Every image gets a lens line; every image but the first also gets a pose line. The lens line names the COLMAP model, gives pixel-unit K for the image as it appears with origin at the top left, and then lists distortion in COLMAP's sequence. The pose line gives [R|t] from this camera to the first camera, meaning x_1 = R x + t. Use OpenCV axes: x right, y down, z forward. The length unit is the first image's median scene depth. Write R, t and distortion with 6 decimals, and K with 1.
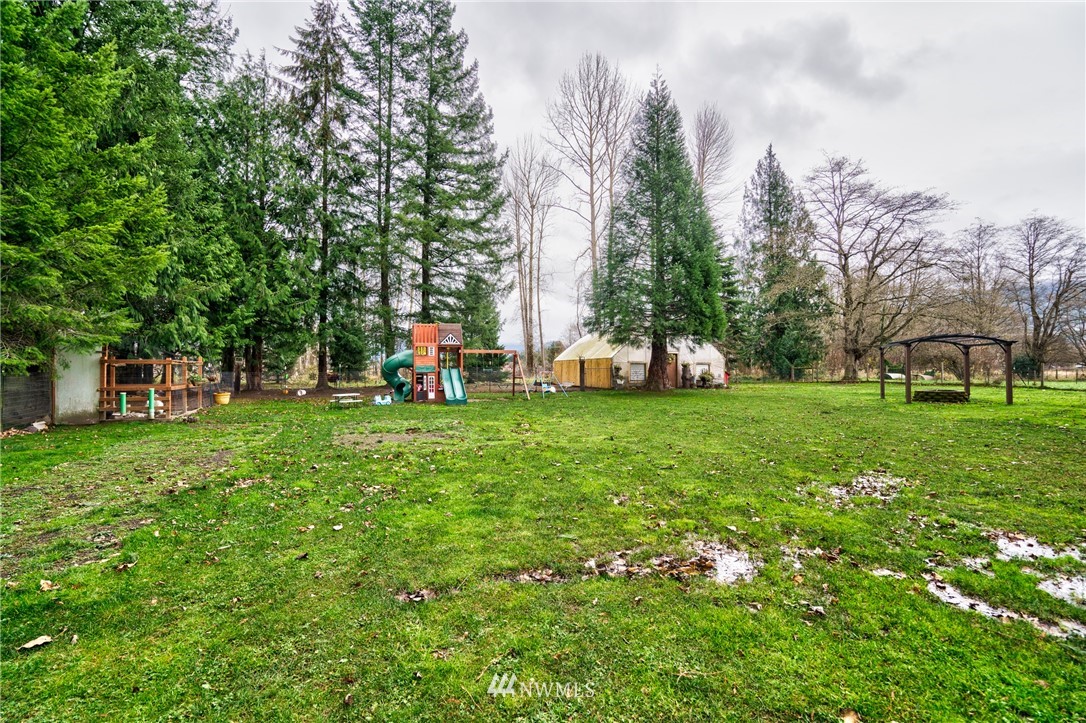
lens RADIAL K [[499.2, 0, 543.0], [0, 499.2, 361.5], [0, 0, 1]] dist [-0.046558, 0.014681]
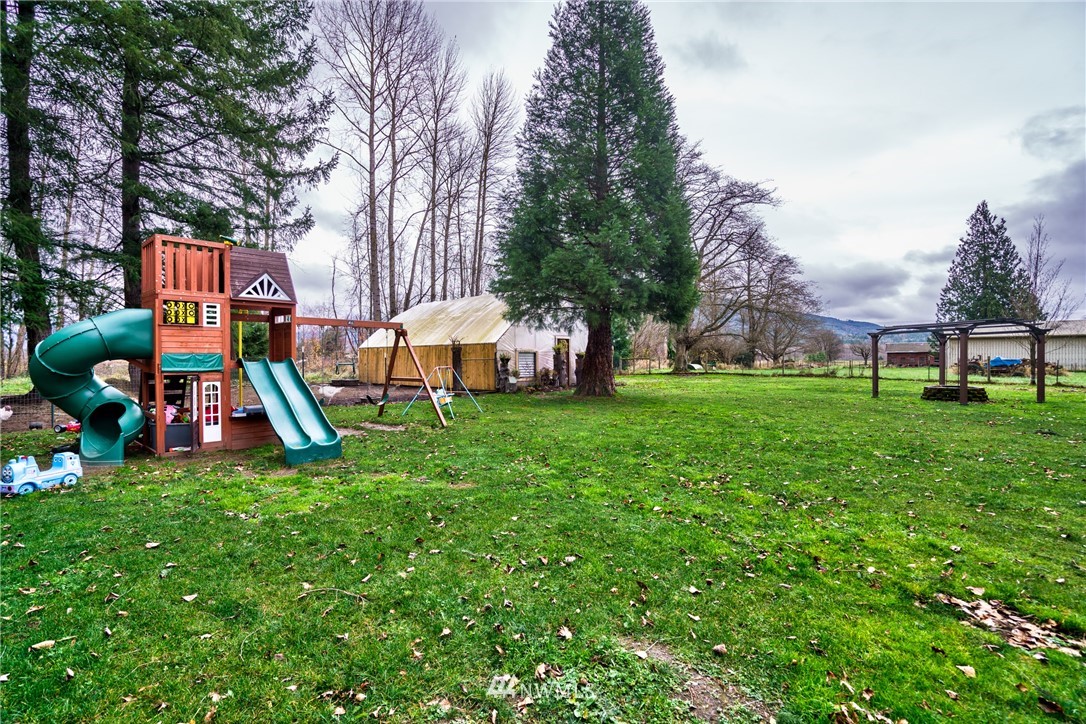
lens RADIAL K [[499.2, 0, 543.0], [0, 499.2, 362.0], [0, 0, 1]] dist [-0.046558, 0.014681]
pose [[0.860772, -0.002566, 0.508984, -0.196522], [-0.008935, 0.999757, 0.020150, 0.004782], [-0.508912, -0.021892, 0.860540, 0.556486]]
